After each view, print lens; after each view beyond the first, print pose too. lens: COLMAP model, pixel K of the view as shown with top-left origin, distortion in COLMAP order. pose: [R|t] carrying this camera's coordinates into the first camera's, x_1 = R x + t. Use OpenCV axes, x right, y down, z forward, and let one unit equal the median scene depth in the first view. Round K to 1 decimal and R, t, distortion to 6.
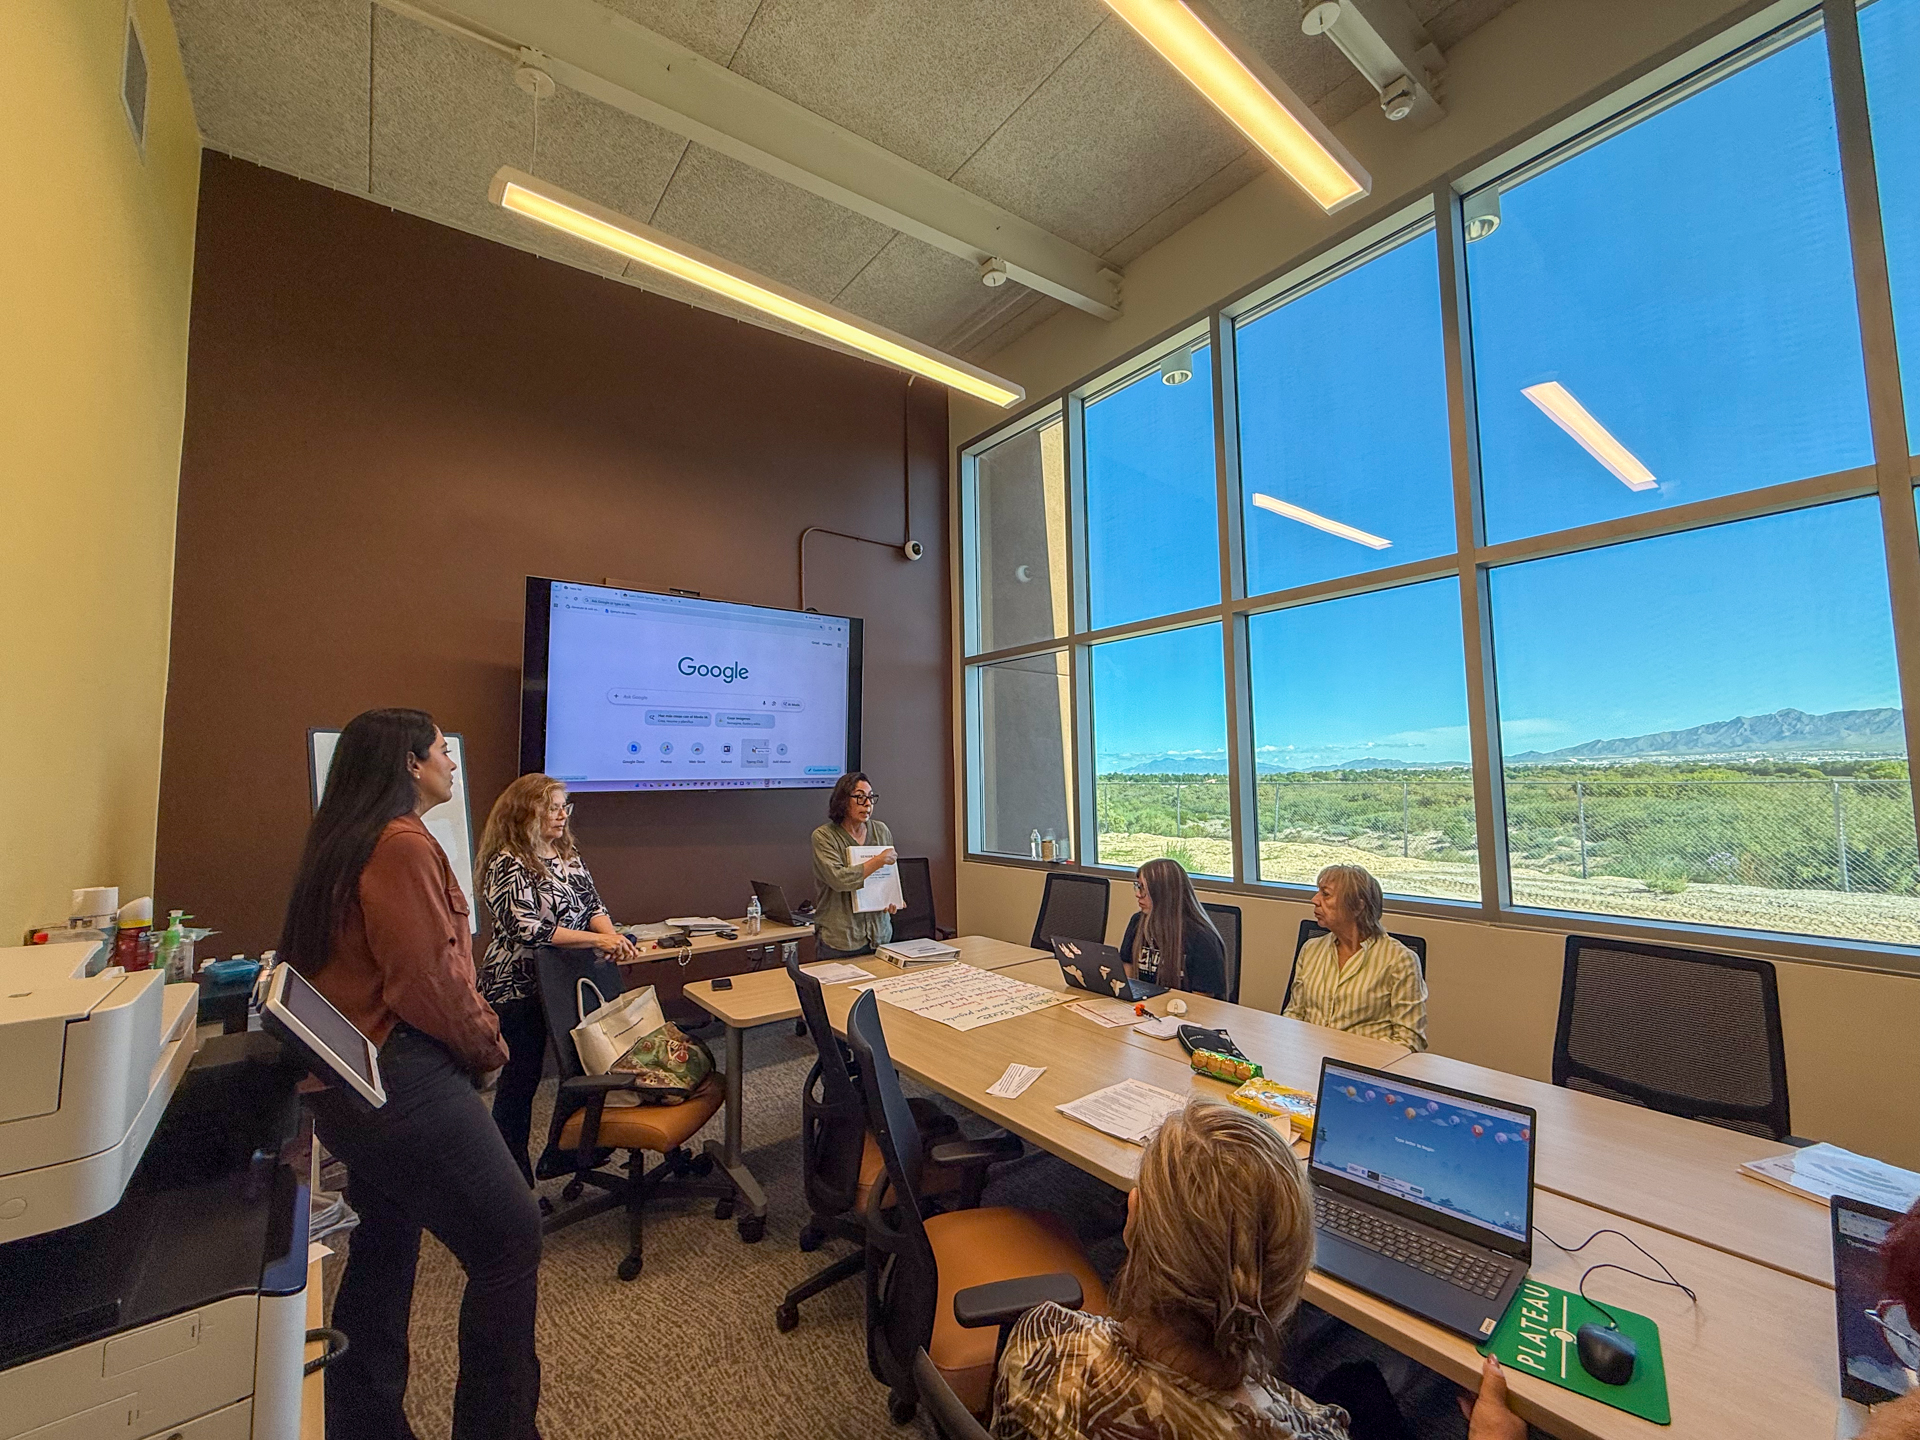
lens RADIAL K [[759.3, 0, 960.0], [0, 759.3, 720.0], [0, 0, 1]] dist [-0.001055, 0.000051]
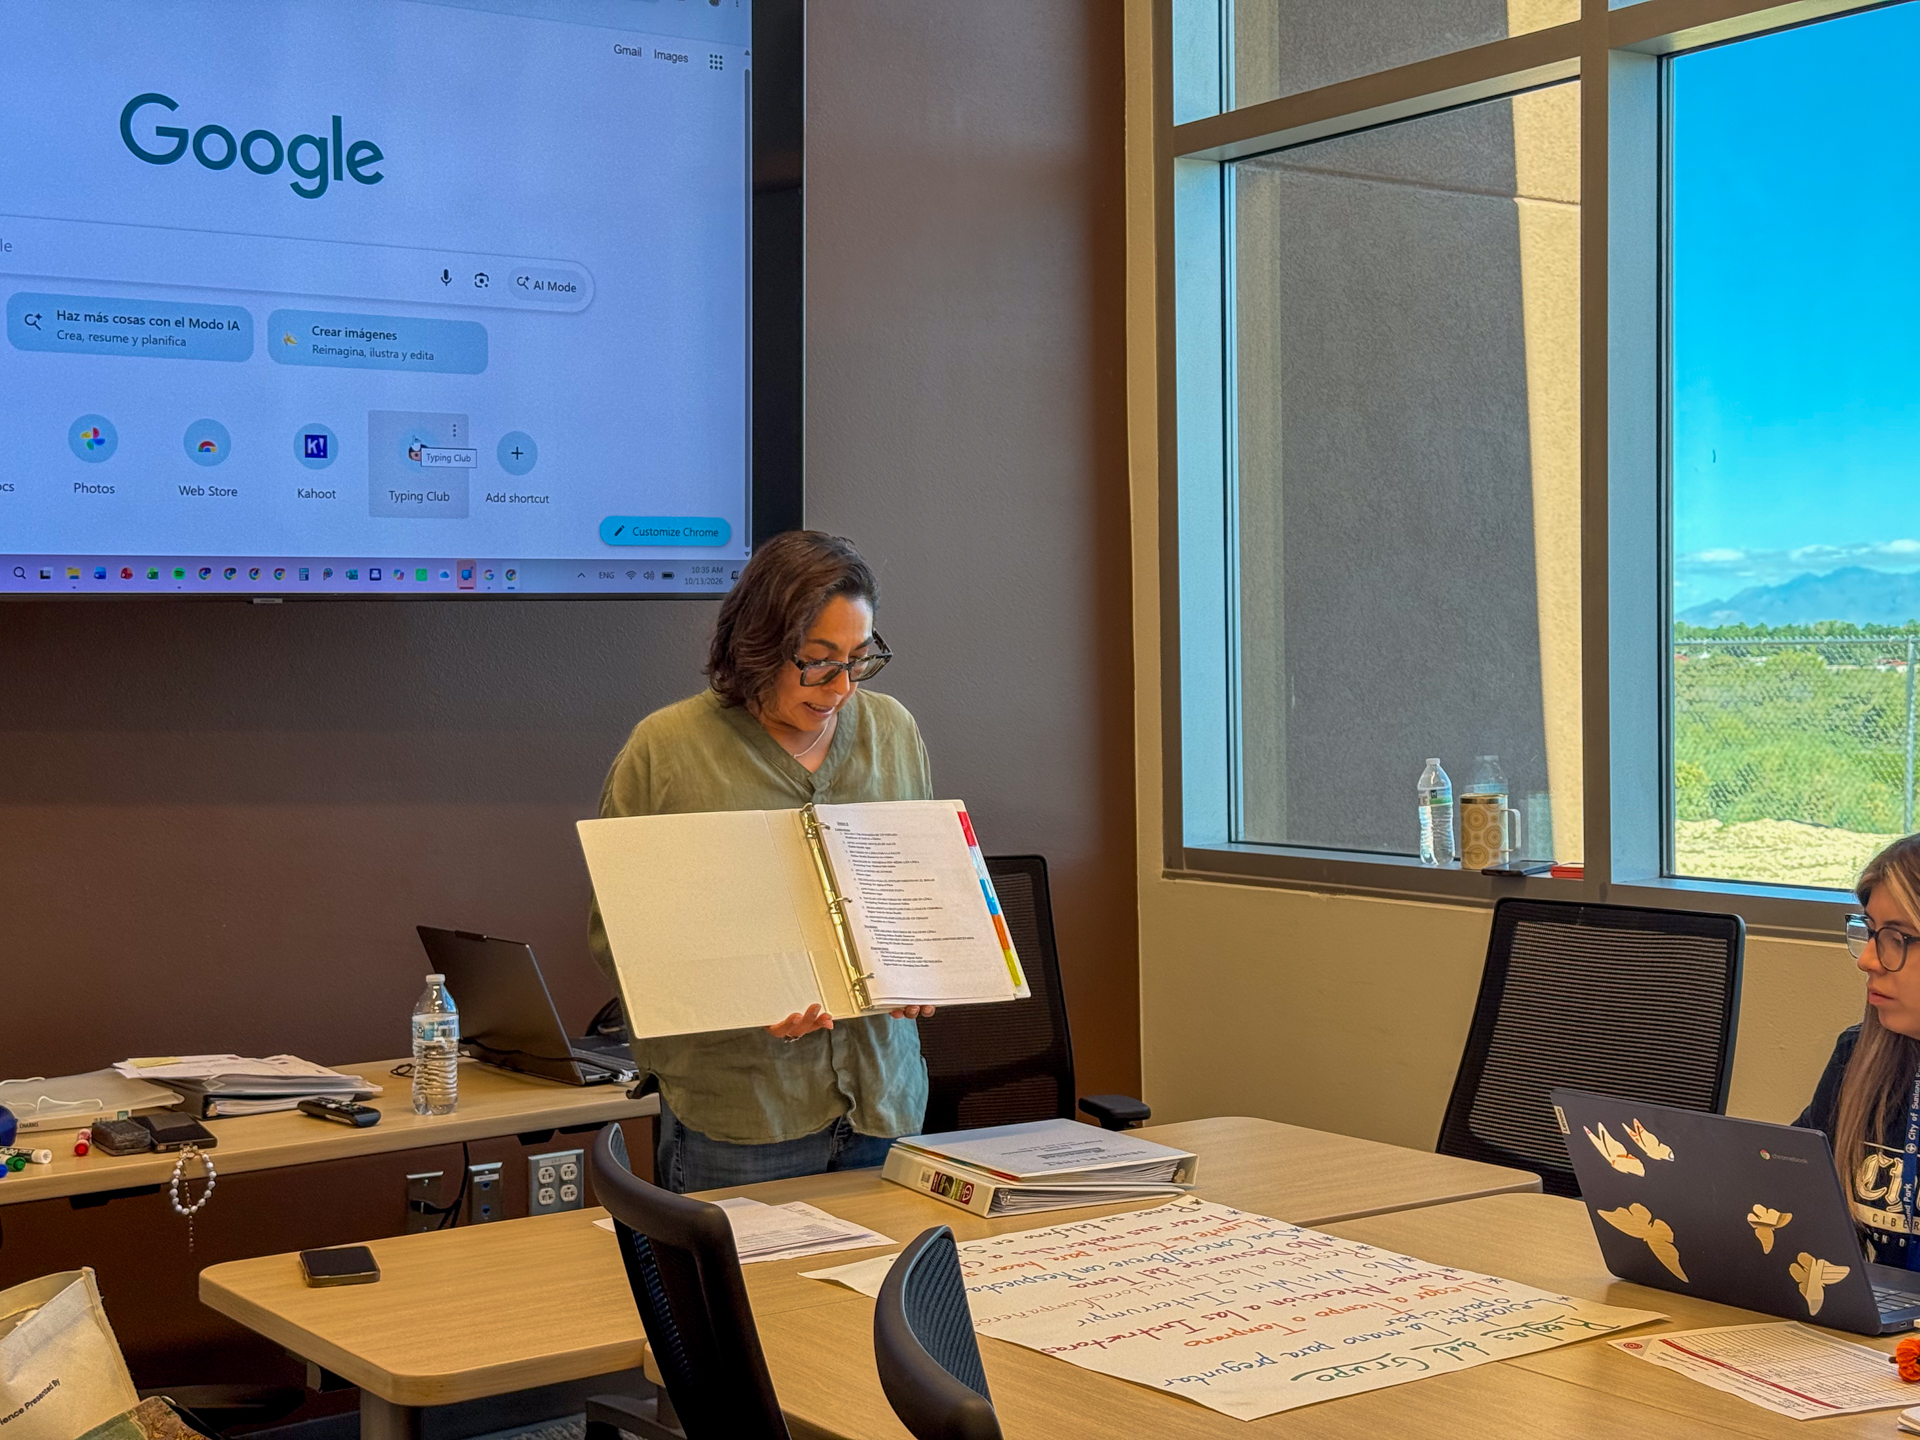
lens RADIAL K [[2670.4, 0, 976.2], [0, 2670.4, 732.1], [0, 0, 1]] dist [0.204524, -0.392942]
pose [[0.998953, 0.000121, -0.045749, -0.027103], [0.004963, 0.993808, 0.111004, 0.034187], [0.045479, -0.111115, 0.992766, 0.039692]]
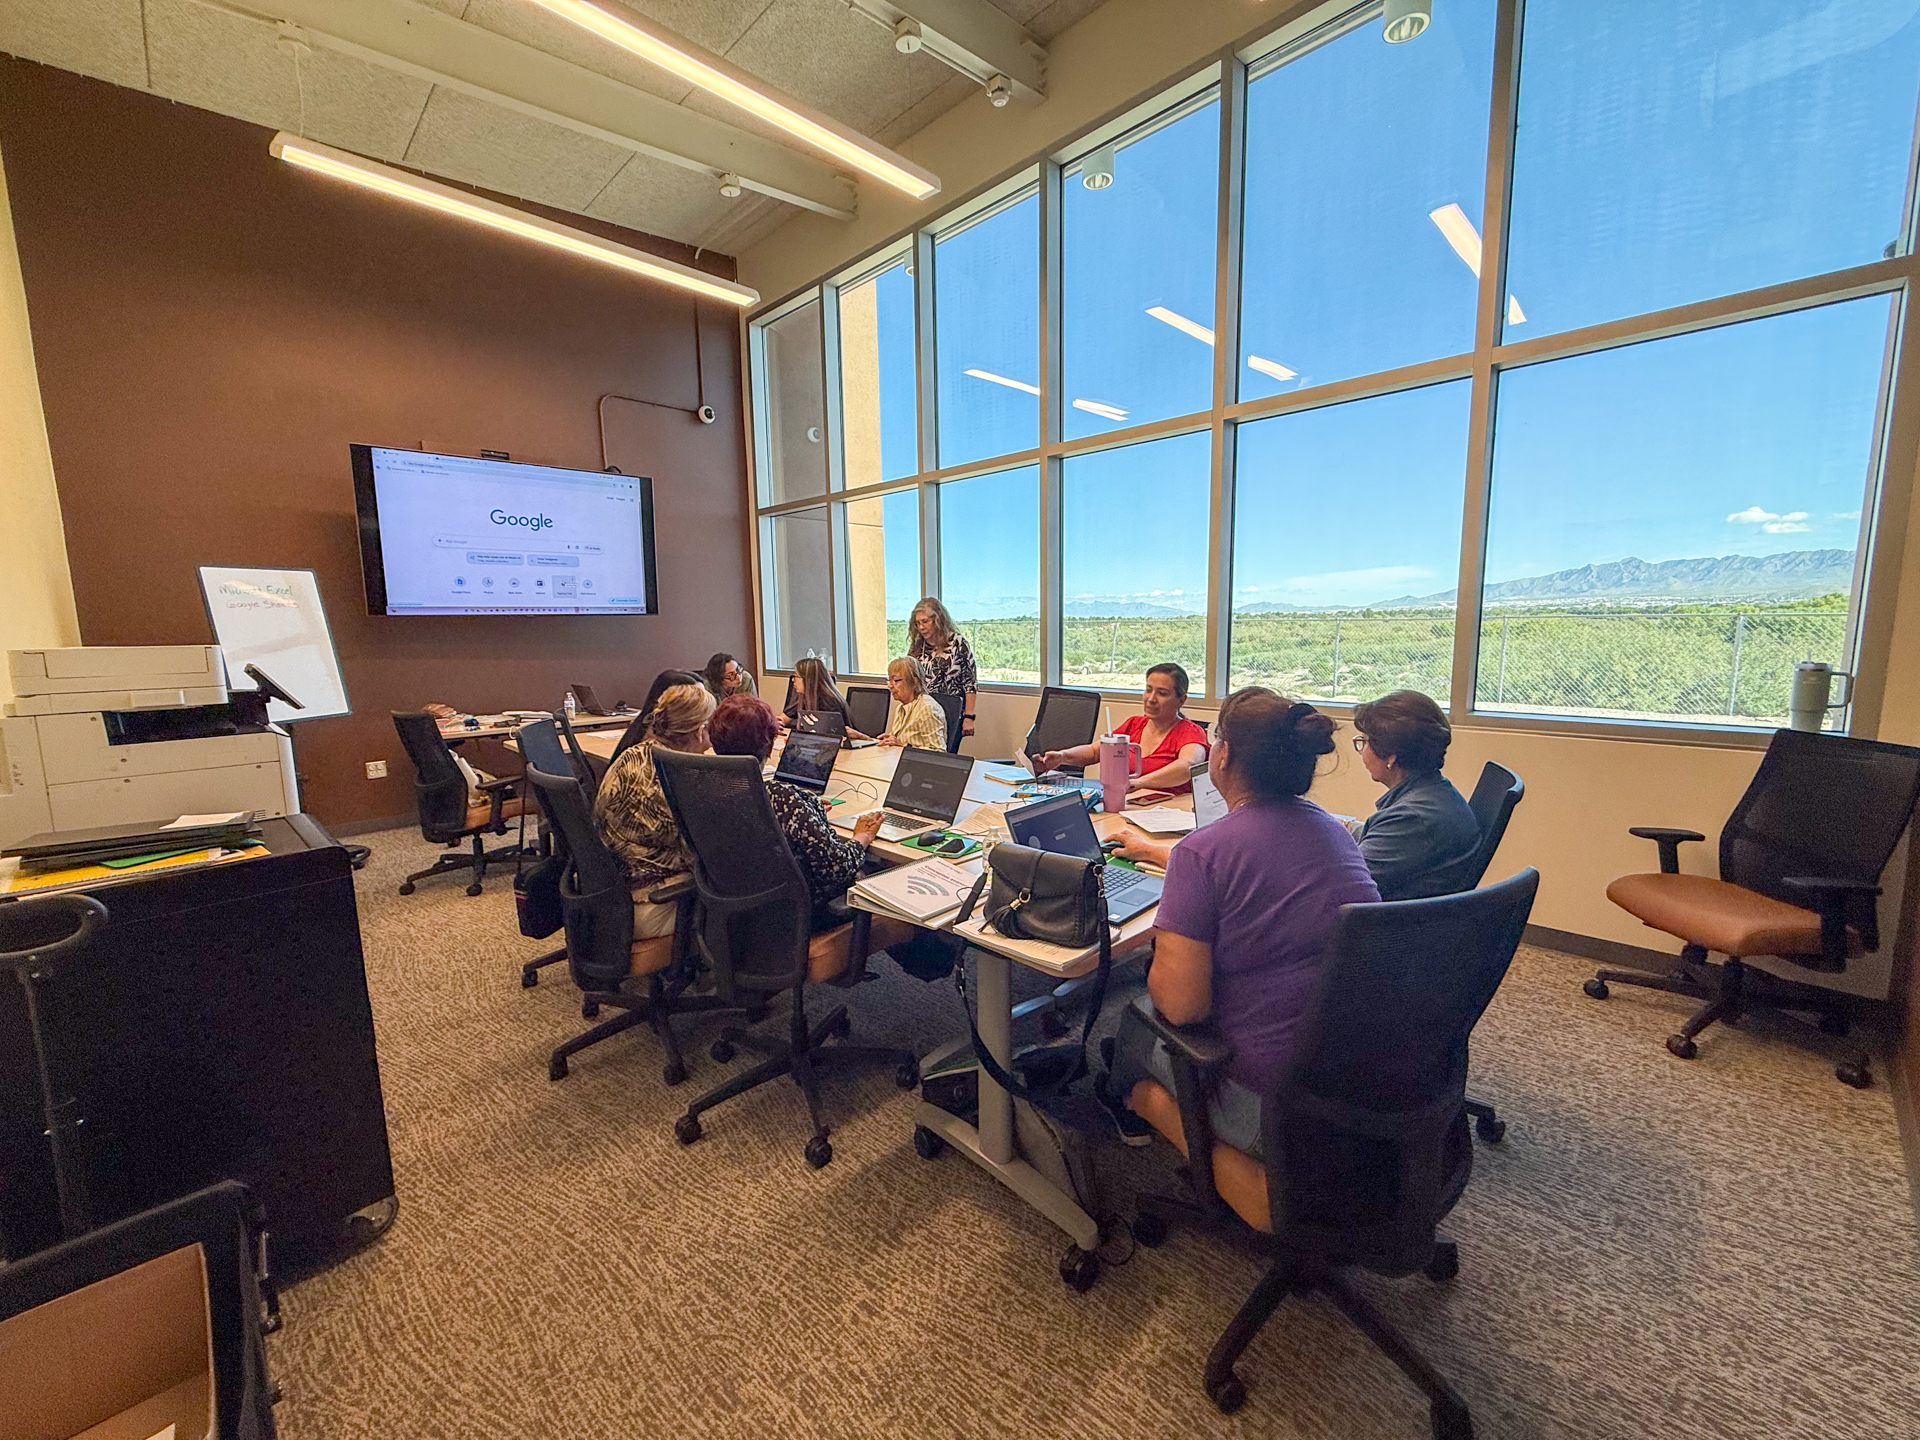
lens RADIAL K [[759.3, 0, 960.0], [0, 759.3, 720.0], [0, 0, 1]] dist [-0.001055, 0.000051]
pose [[0.993297, -0.015632, 0.114530, 0.257507], [-0.008057, 0.979040, 0.203509, -0.002576], [-0.115311, -0.203068, 0.972351, -0.395733]]
